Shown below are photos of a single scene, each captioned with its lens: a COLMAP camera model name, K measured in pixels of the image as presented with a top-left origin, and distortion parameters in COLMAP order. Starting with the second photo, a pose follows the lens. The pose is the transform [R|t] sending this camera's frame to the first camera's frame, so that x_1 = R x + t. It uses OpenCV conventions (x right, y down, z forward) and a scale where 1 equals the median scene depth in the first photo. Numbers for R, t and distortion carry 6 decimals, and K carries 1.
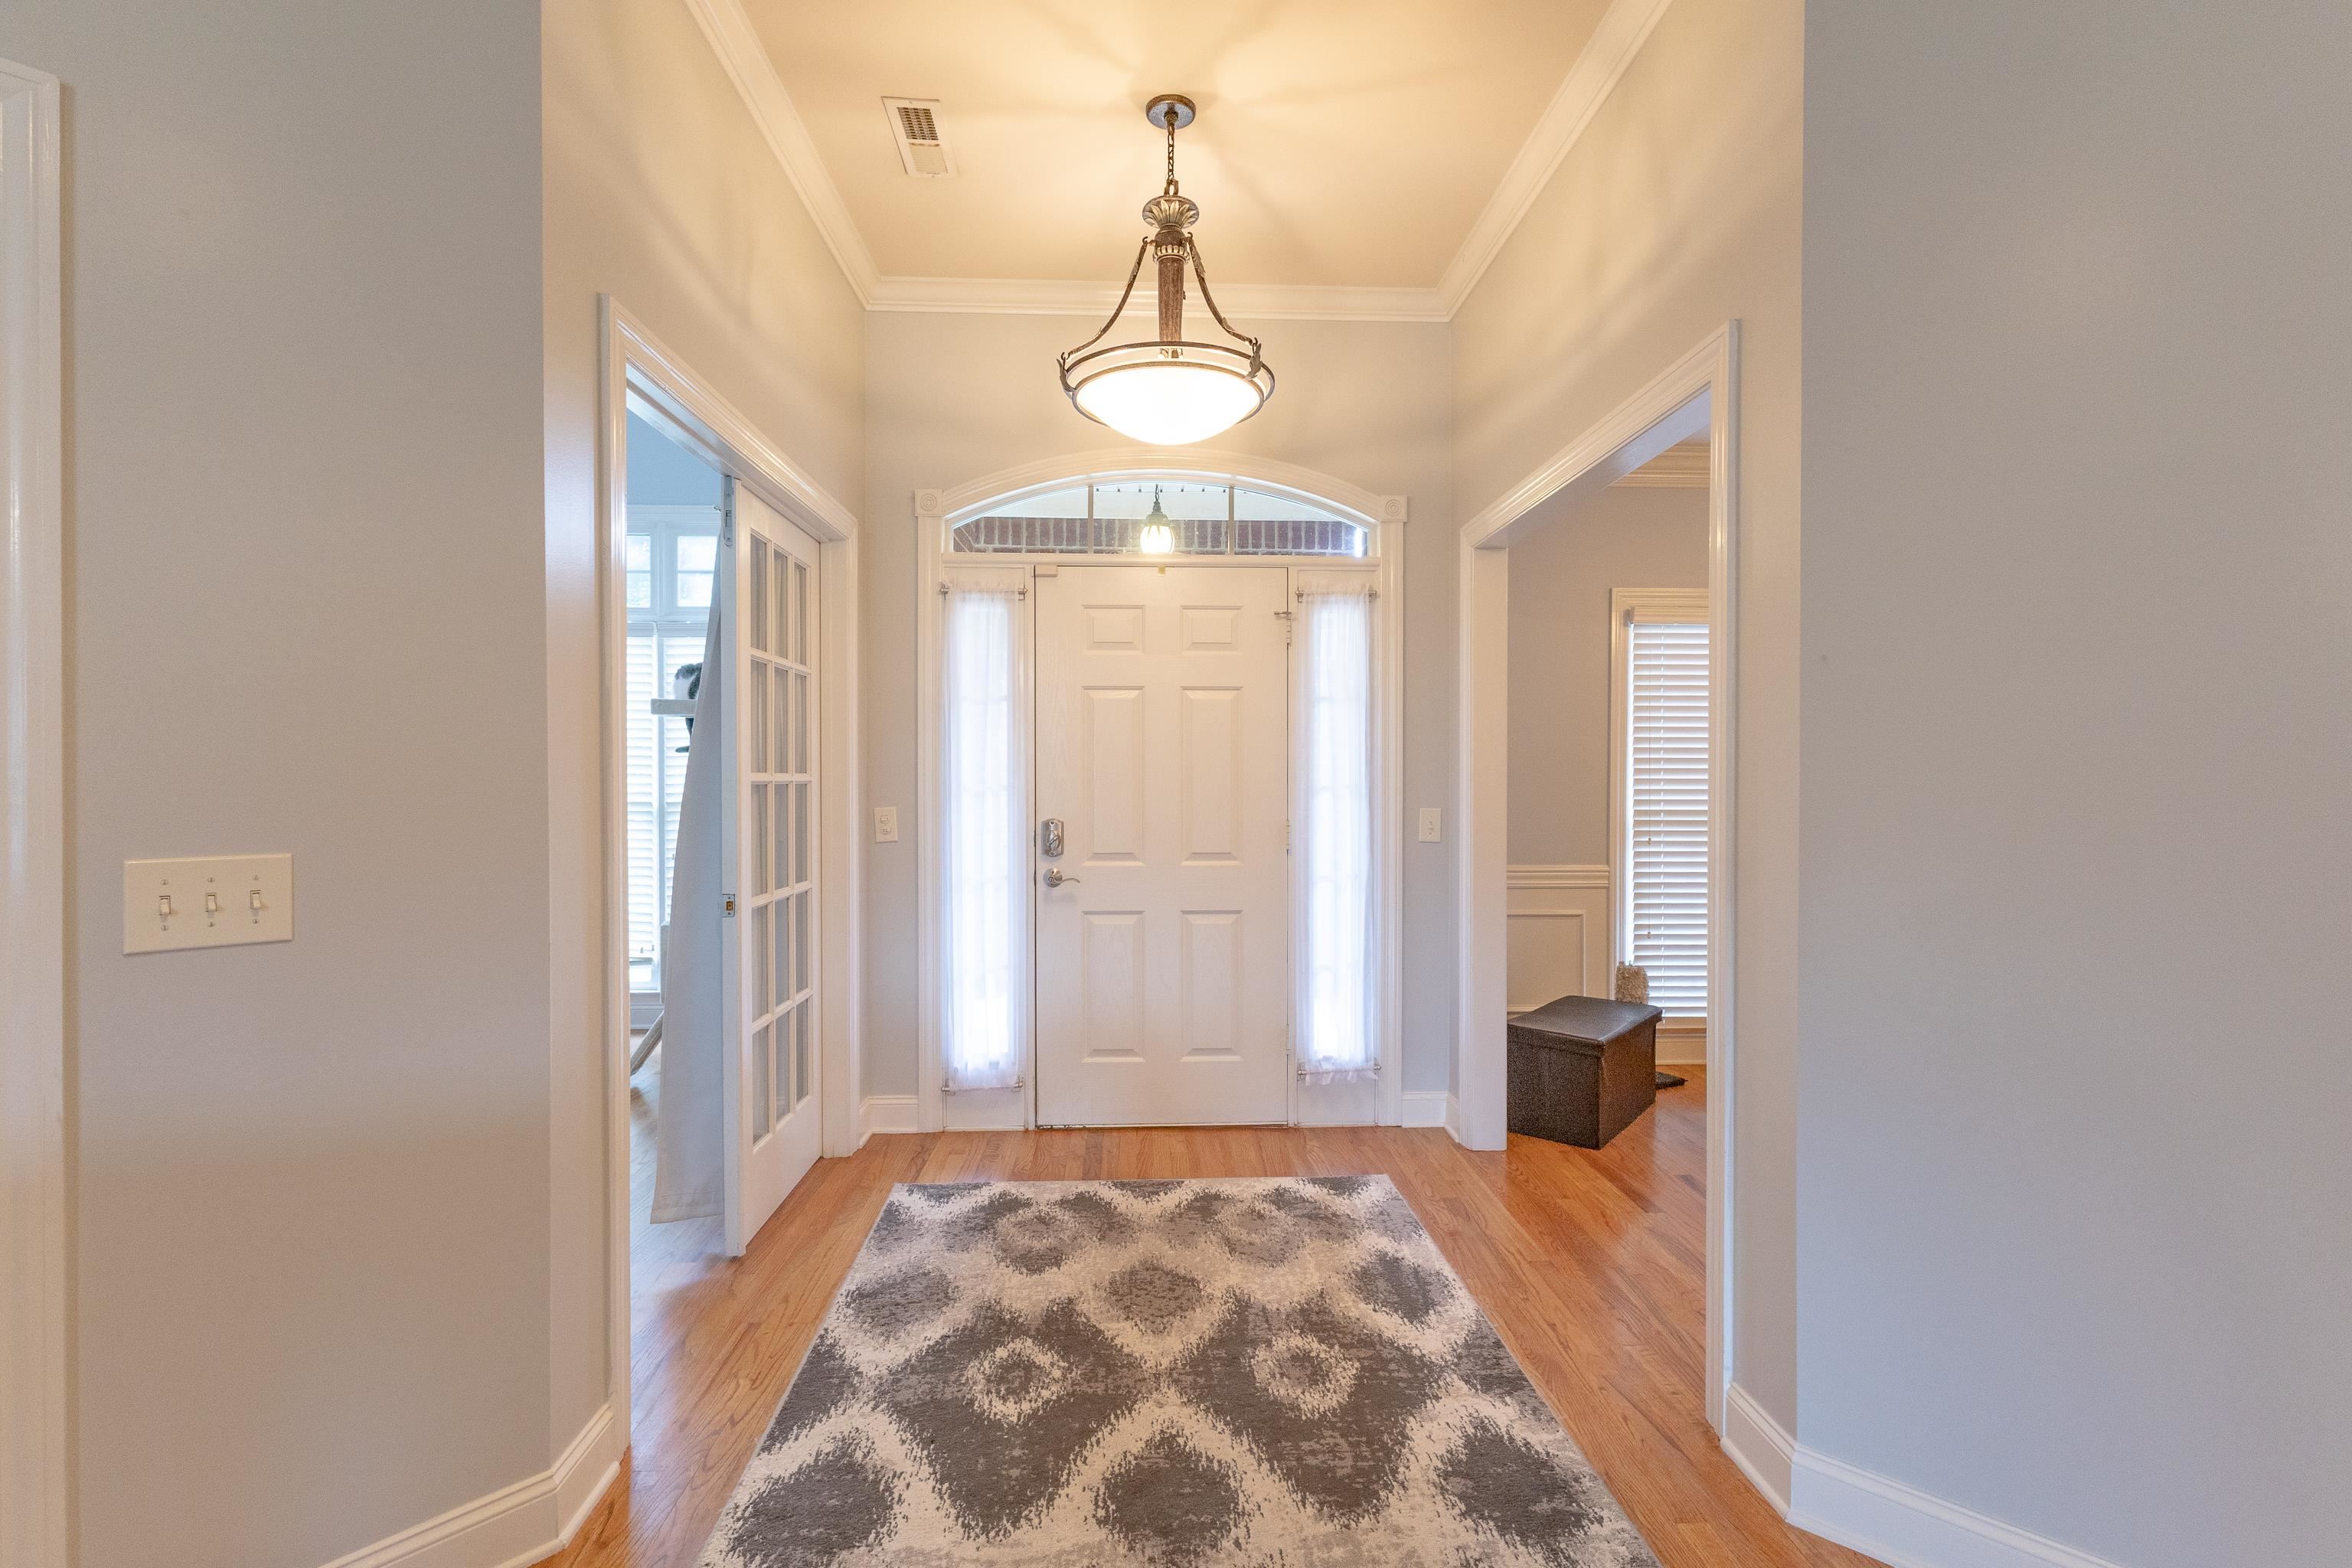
lens RADIAL K [[1083.3, 0, 1185.3], [0, 1083.3, 790.6], [0, 0, 1]] dist [0.000800, 0.000535]
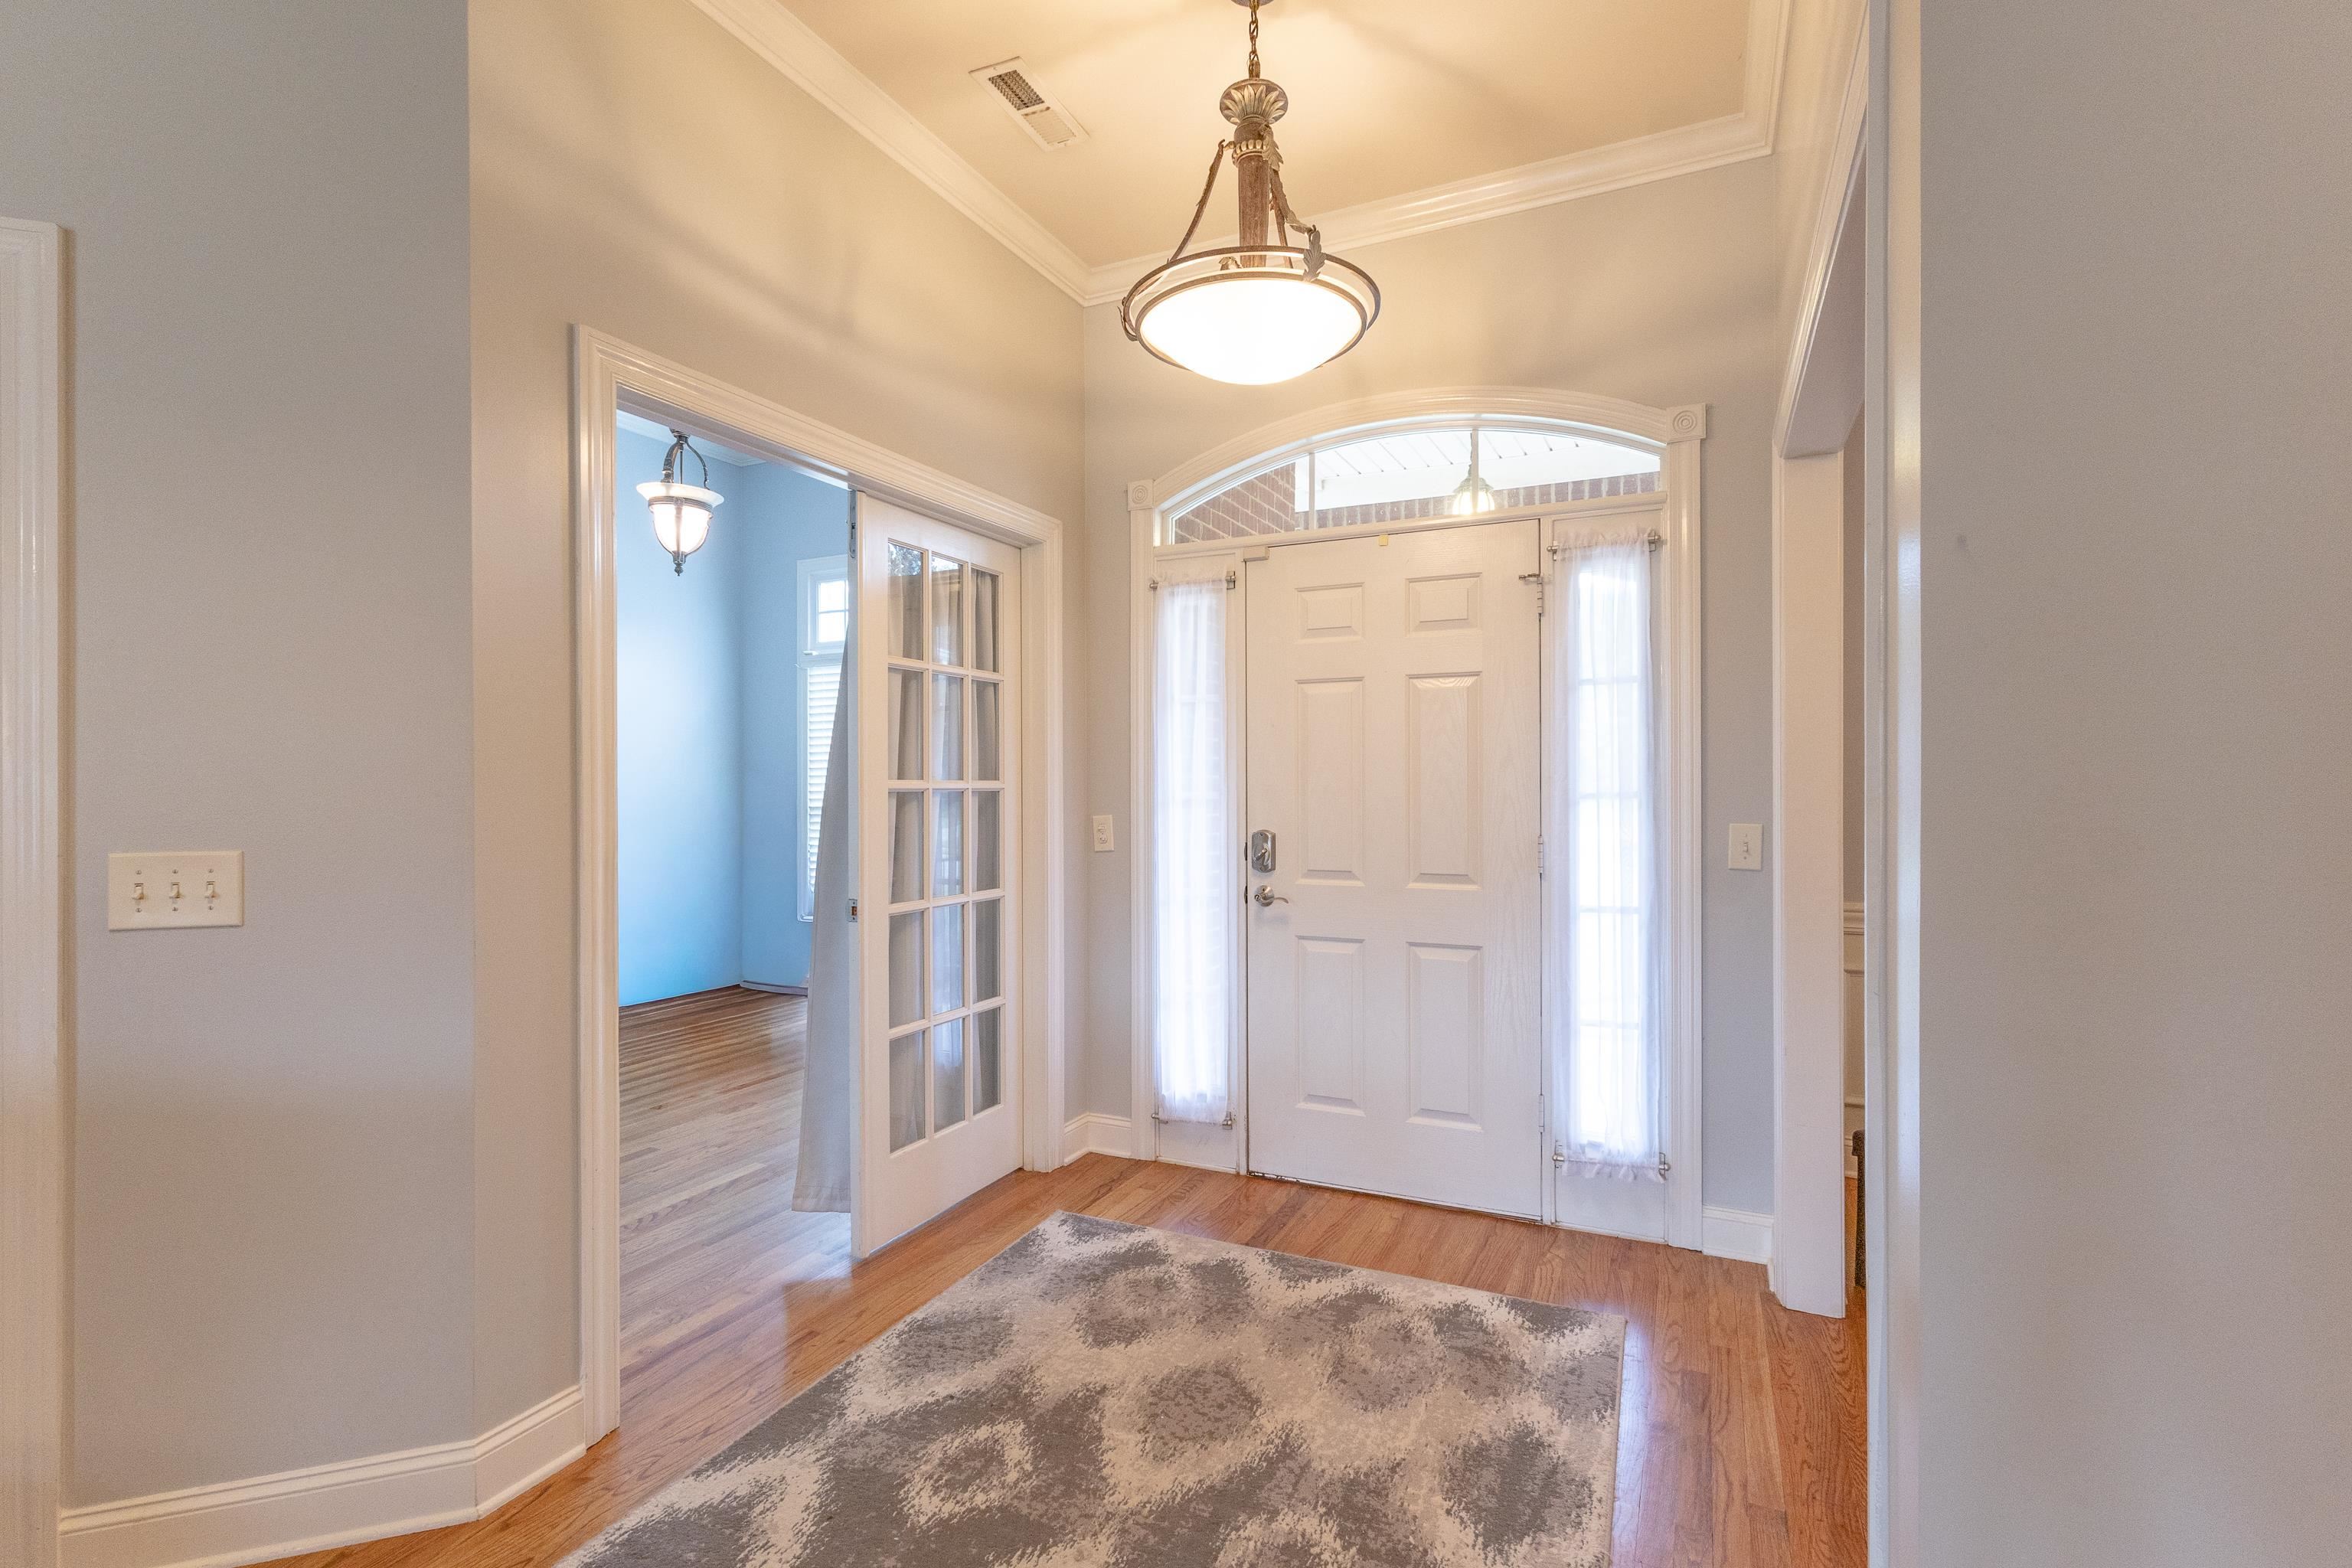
lens RADIAL K [[1083.3, 0, 1185.3], [0, 1083.3, 790.6], [0, 0, 1]] dist [0.000800, 0.000535]
pose [[0.882471, -0.001776, -0.470363, 0.286508], [-0.001995, 0.999970, -0.007519, 0.000457], [0.470362, 0.007573, 0.882441, 0.213382]]
